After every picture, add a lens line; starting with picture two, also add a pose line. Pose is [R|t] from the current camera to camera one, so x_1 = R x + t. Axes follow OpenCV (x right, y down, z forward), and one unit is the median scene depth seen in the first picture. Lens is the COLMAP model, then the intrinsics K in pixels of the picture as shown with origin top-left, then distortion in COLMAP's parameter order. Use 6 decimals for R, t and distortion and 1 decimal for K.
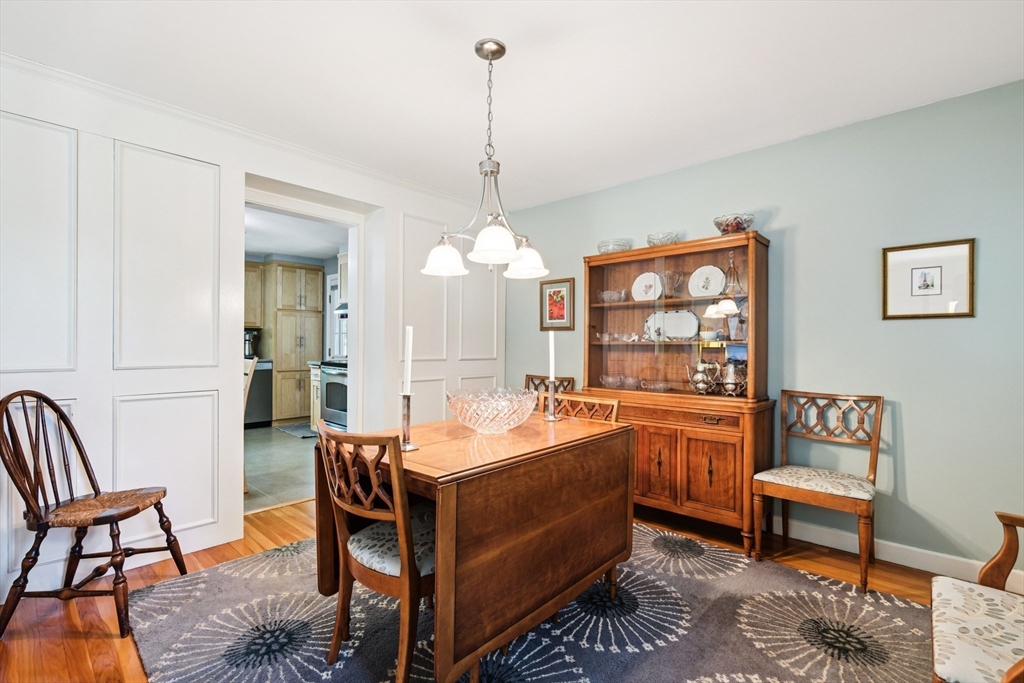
lens RADIAL K [[457.9, 0, 511.9], [0, 457.9, 349.0], [0, 0, 1]] dist [-0.002375, -0.000283]
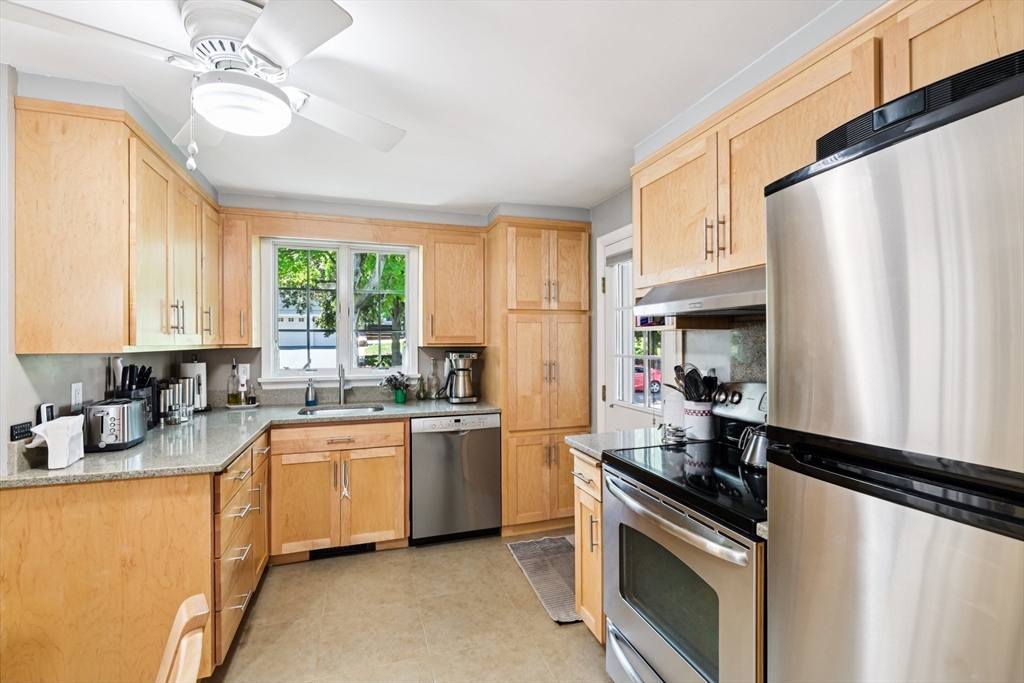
lens RADIAL K [[457.9, 0, 518.8], [0, 457.9, 338.2], [0, 0, 1]] dist [-0.002375, -0.000283]
pose [[0.876058, -0.016640, -0.481918, -0.248083], [0.010689, 0.999829, -0.015091, -0.046492], [0.482087, 0.008070, 0.876086, 0.540577]]
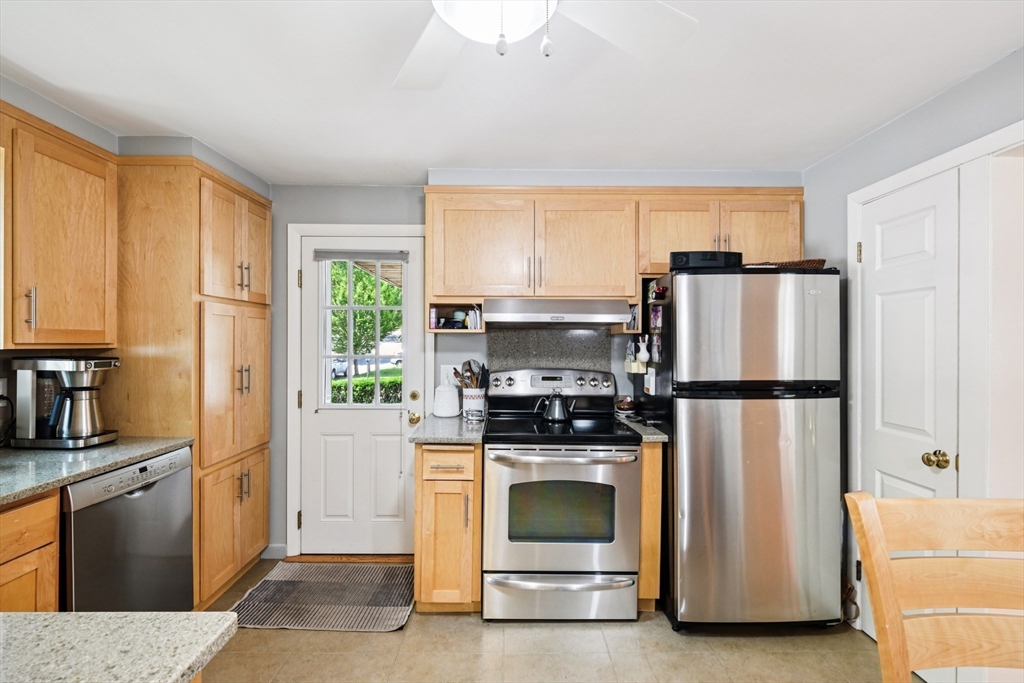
lens RADIAL K [[457.9, 0, 507.9], [0, 457.9, 343.3], [0, 0, 1]] dist [-0.002375, -0.000283]
pose [[0.735278, -0.008952, 0.677707, -0.566372], [0.006278, 0.999960, 0.006398, -0.049533], [-0.677737, -0.000450, 0.735304, 0.556493]]
